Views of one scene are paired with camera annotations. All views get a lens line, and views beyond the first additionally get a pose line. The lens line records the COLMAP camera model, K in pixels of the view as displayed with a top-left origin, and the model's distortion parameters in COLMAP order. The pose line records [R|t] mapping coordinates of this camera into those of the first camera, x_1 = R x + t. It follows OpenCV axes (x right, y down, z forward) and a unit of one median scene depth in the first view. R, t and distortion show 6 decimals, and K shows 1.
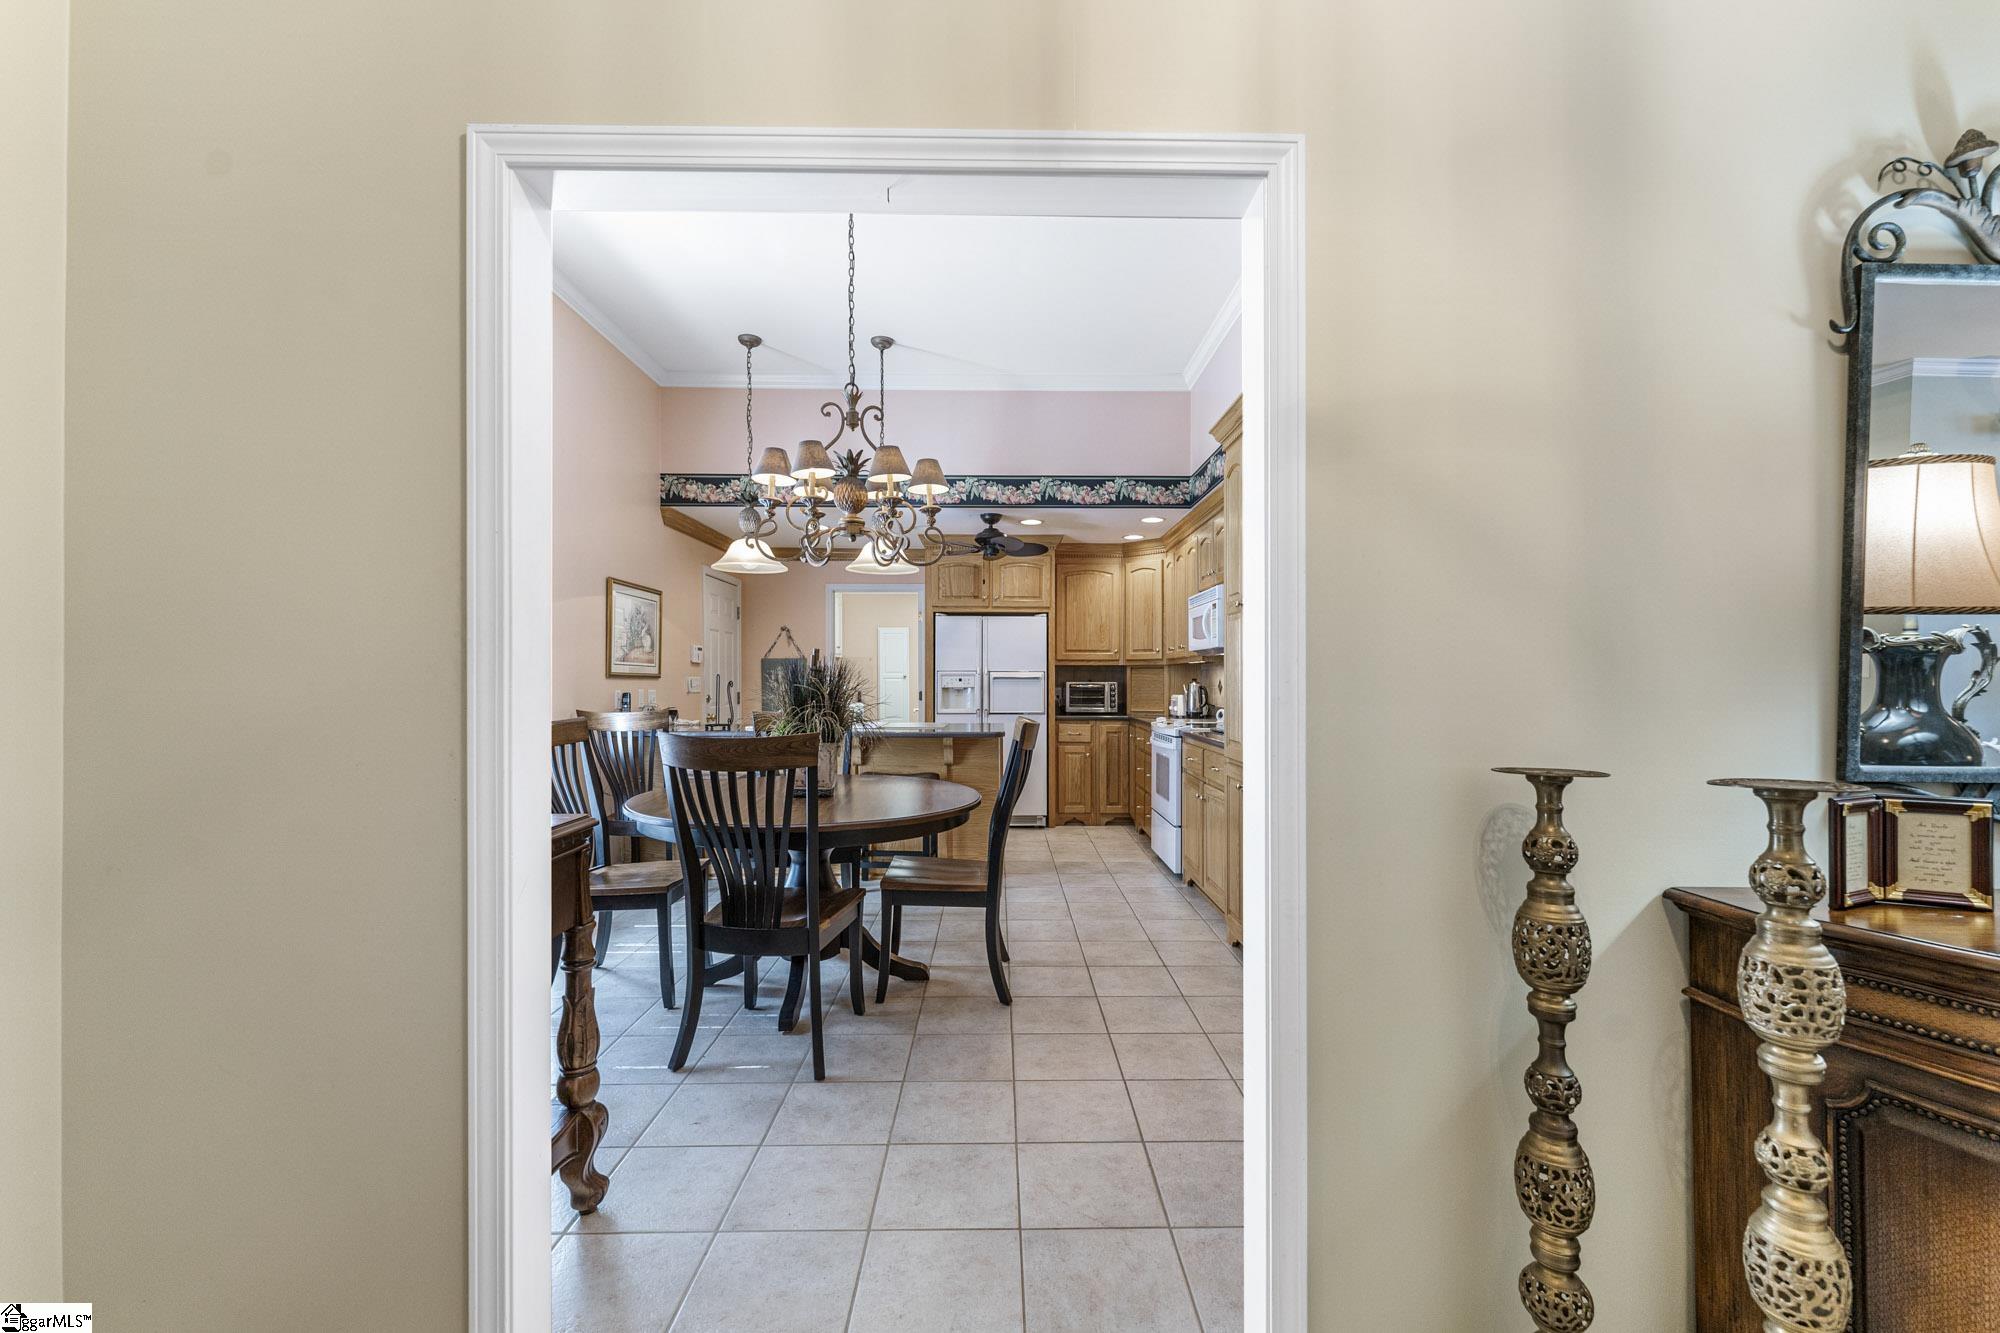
lens RADIAL K [[815.0, 0, 1002.2], [0, 815.0, 667.8], [0, 0, 1]] dist [0.004157, 0.000118]
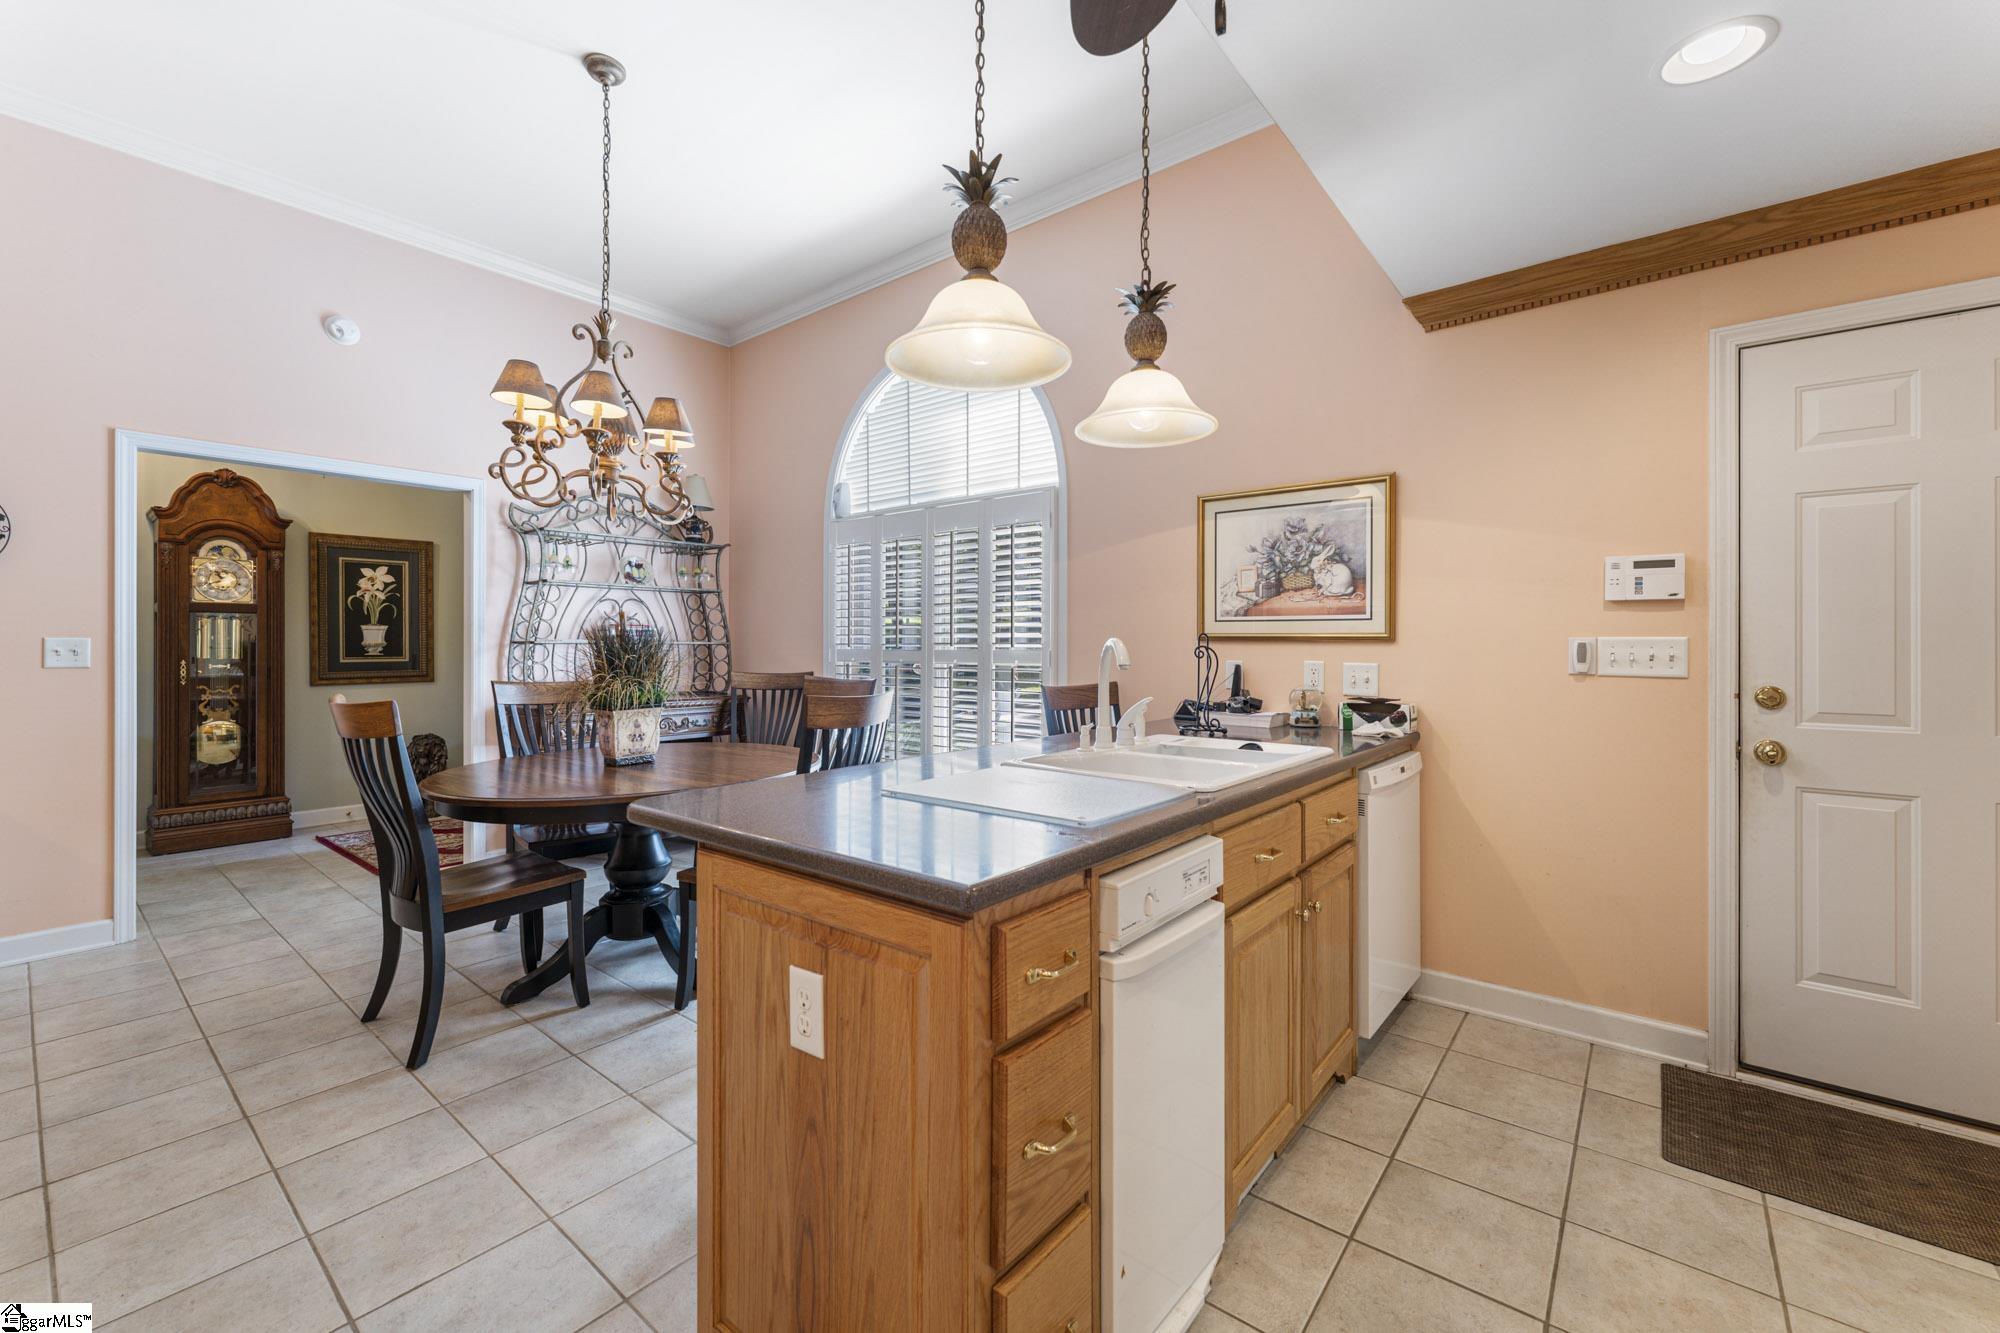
lens RADIAL K [[815.0, 0, 1003.4], [0, 815.0, 651.1], [0, 0, 1]] dist [0.004157, 0.000118]
pose [[-0.638891, 0.005769, -0.769275, 0.203090], [0.010647, 0.999942, -0.001344, 0.026724], [0.769223, -0.009050, -0.638916, 1.757582]]
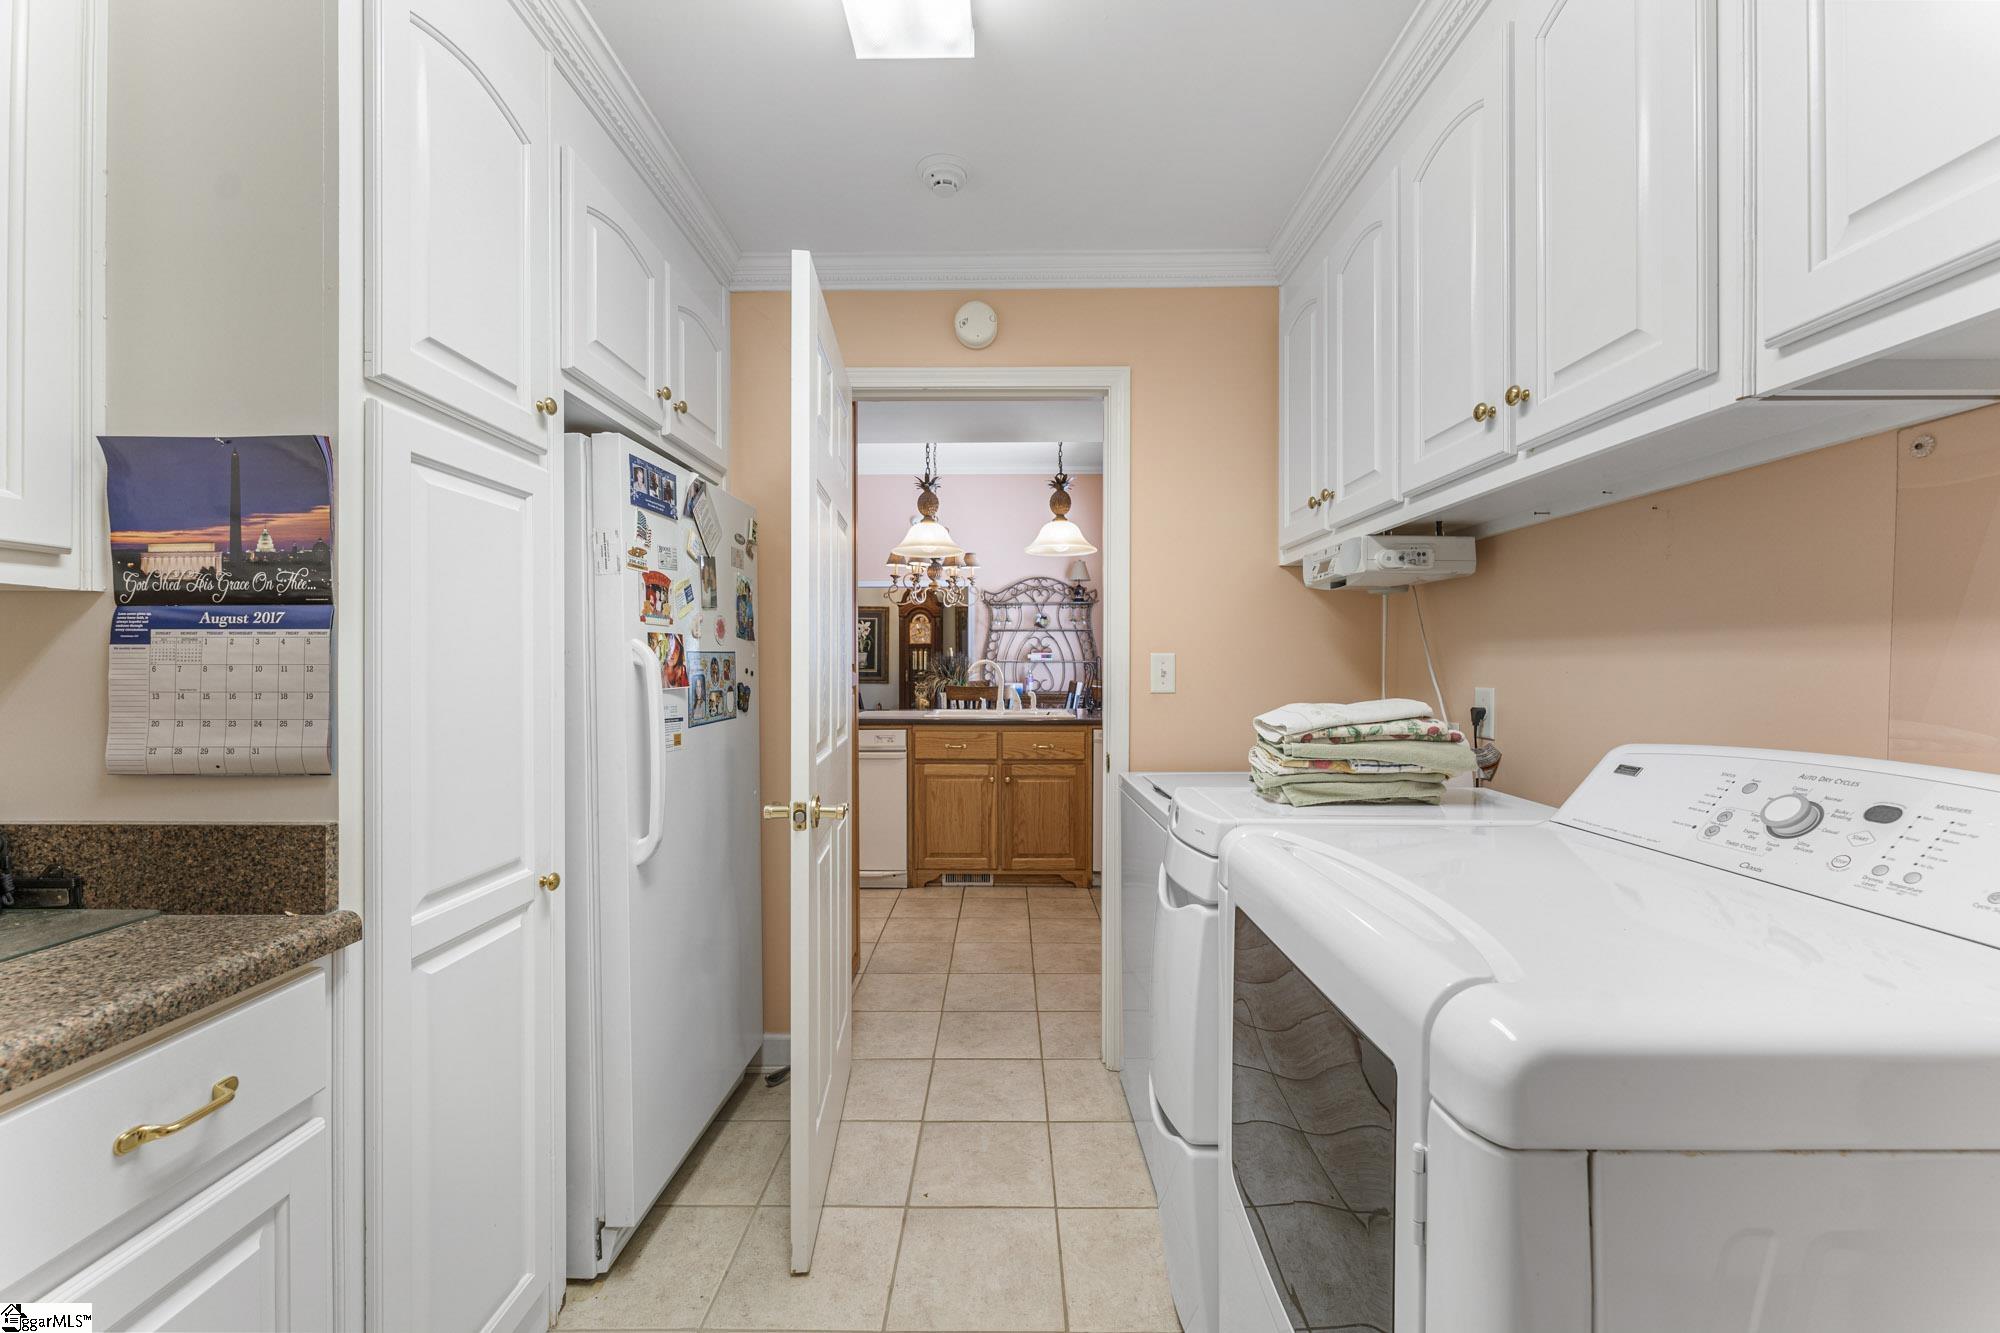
lens RADIAL K [[815.0, 0, 992.9], [0, 815.0, 664.2], [0, 0, 1]] dist [0.004157, 0.000118]
pose [[-0.999636, 0.004014, 0.026664, -0.129505], [0.003717, 0.999931, -0.011188, 0.033402], [-0.026707, -0.011084, -0.999582, 2.370085]]
